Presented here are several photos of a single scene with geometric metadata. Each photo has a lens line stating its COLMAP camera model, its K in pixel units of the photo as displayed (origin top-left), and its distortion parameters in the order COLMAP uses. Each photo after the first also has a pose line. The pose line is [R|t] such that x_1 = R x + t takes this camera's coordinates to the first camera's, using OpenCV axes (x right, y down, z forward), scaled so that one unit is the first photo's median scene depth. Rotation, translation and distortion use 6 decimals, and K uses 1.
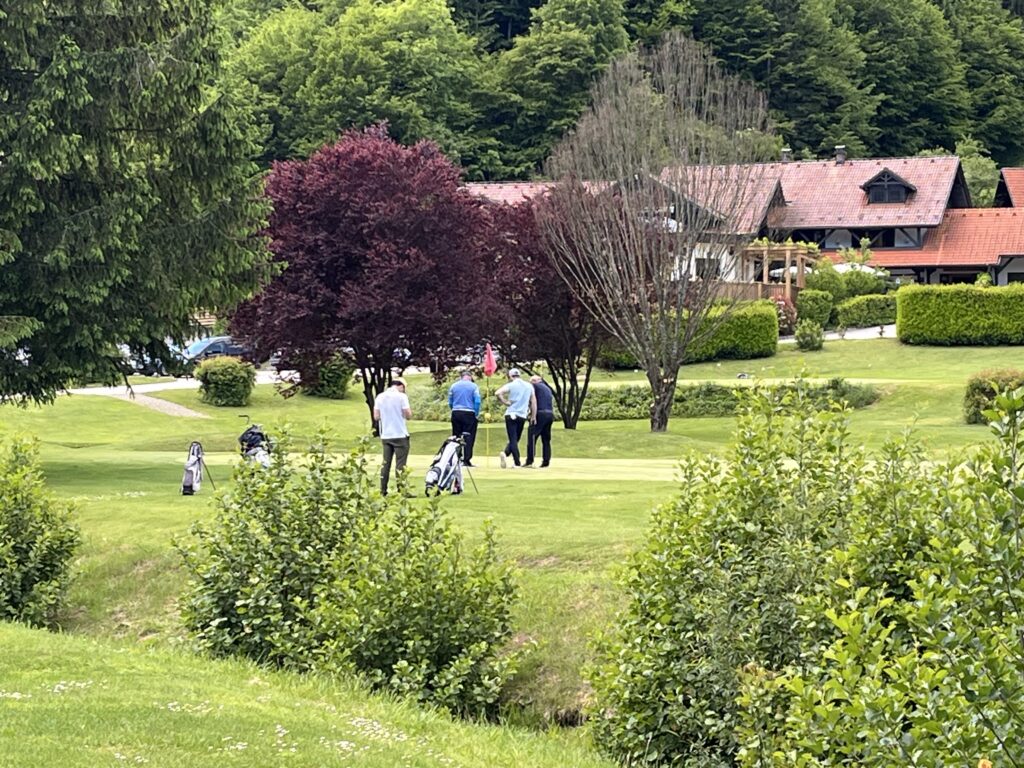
lens RADIAL K [[2565.1, 0, 512.1], [0, 2565.1, 384.7], [0, 0, 1]] dist [0.088797, 0.000000]
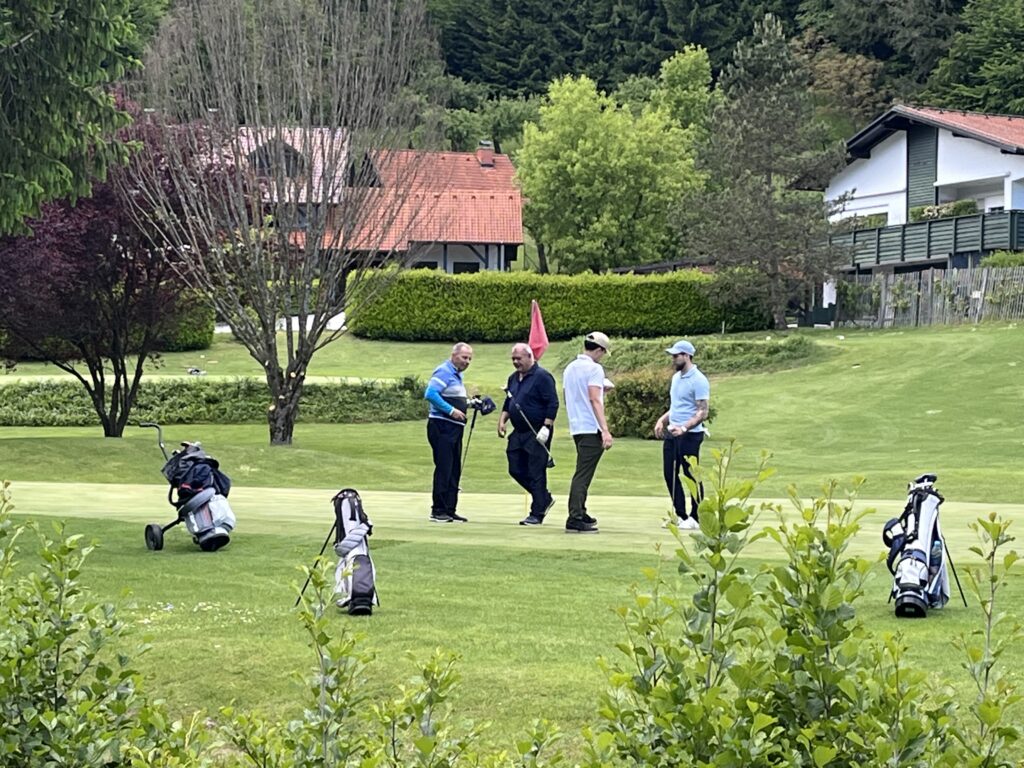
lens RADIAL K [[2565.1, 0, 512.2], [0, 2565.1, 384.3], [0, 0, 1]] dist [0.088797, 0.000000]
pose [[0.940165, 0.018979, 0.340189, -0.104166], [-0.018732, 0.999816, -0.004013, 0.002299], [-0.340203, -0.002599, 0.940348, 0.225754]]
